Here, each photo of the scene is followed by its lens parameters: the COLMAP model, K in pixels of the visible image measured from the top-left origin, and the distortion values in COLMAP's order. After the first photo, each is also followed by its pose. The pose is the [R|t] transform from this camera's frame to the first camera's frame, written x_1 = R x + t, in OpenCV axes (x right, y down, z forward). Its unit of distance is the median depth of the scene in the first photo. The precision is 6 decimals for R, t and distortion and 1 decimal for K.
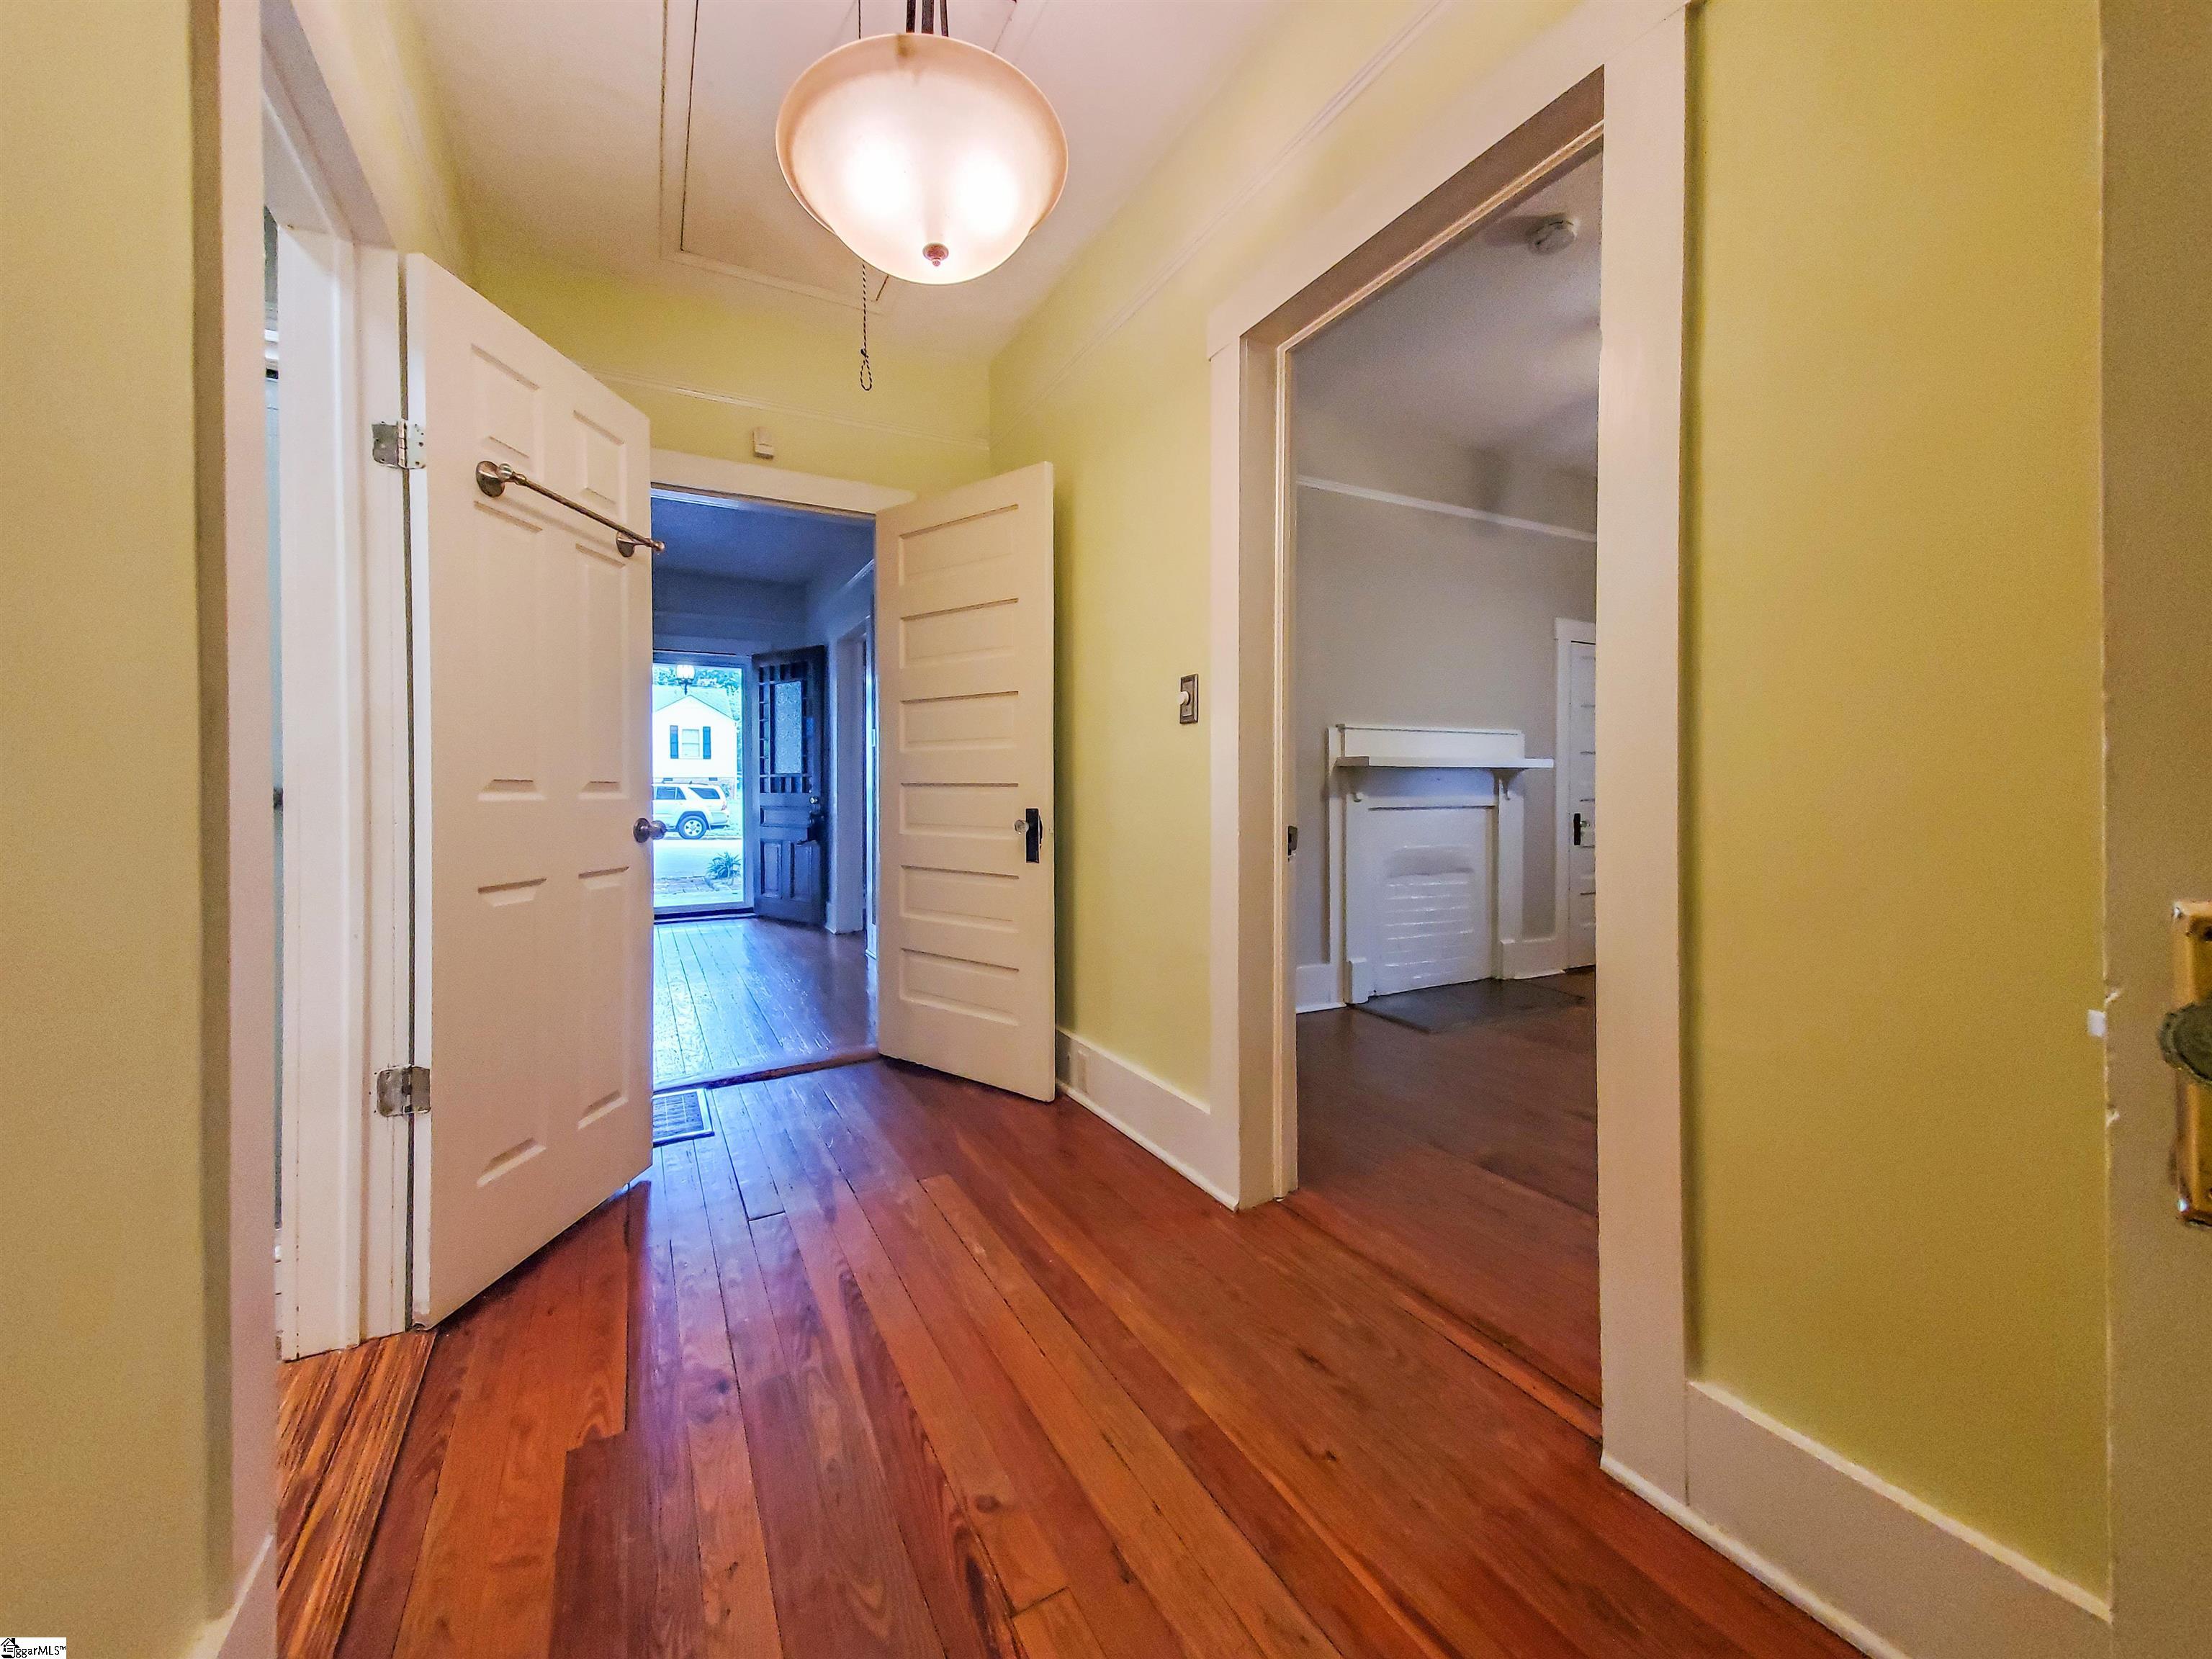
lens RADIAL K [[892.1, 0, 1108.1], [0, 892.1, 805.4], [0, 0, 1]] dist [0.000161, -0.000160]
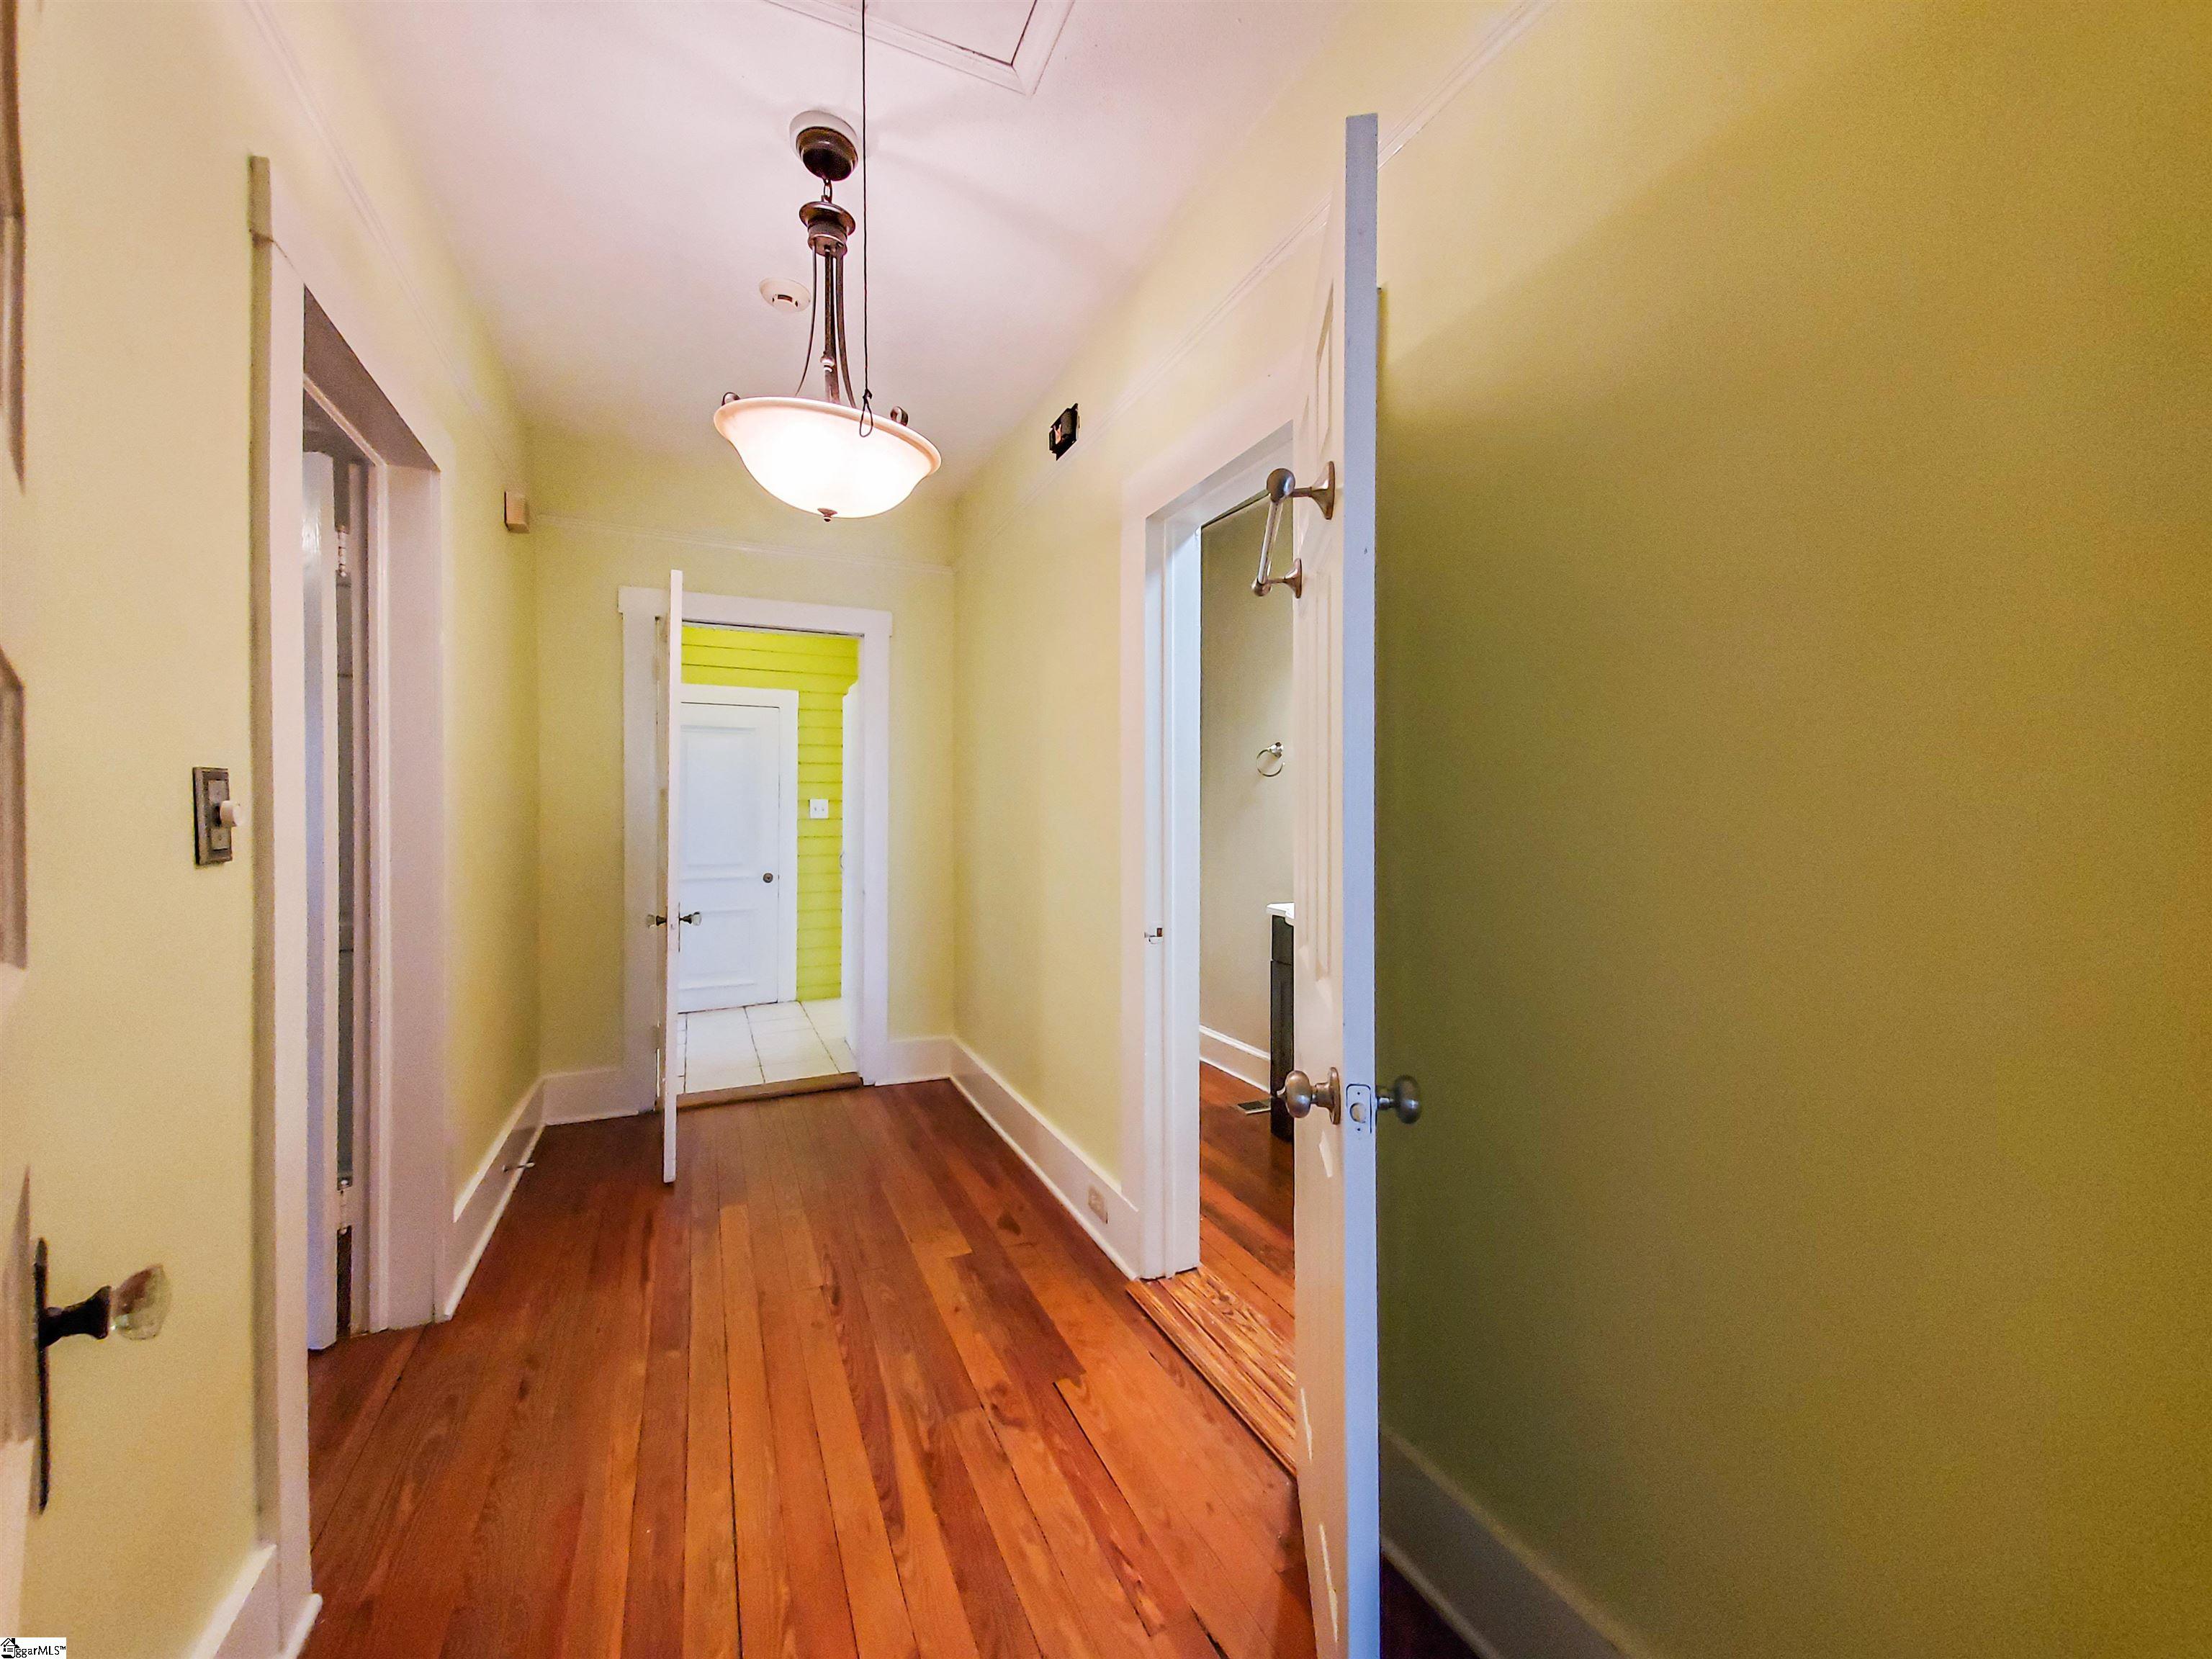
lens RADIAL K [[892.1, 0, 1108.1], [0, 892.1, 805.4], [0, 0, 1]] dist [0.000161, -0.000160]
pose [[-0.998149, 0.002089, 0.060781, -0.610327], [0.002752, 0.999938, 0.010828, -0.182010], [-0.060755, 0.010975, -0.998092, 2.035607]]
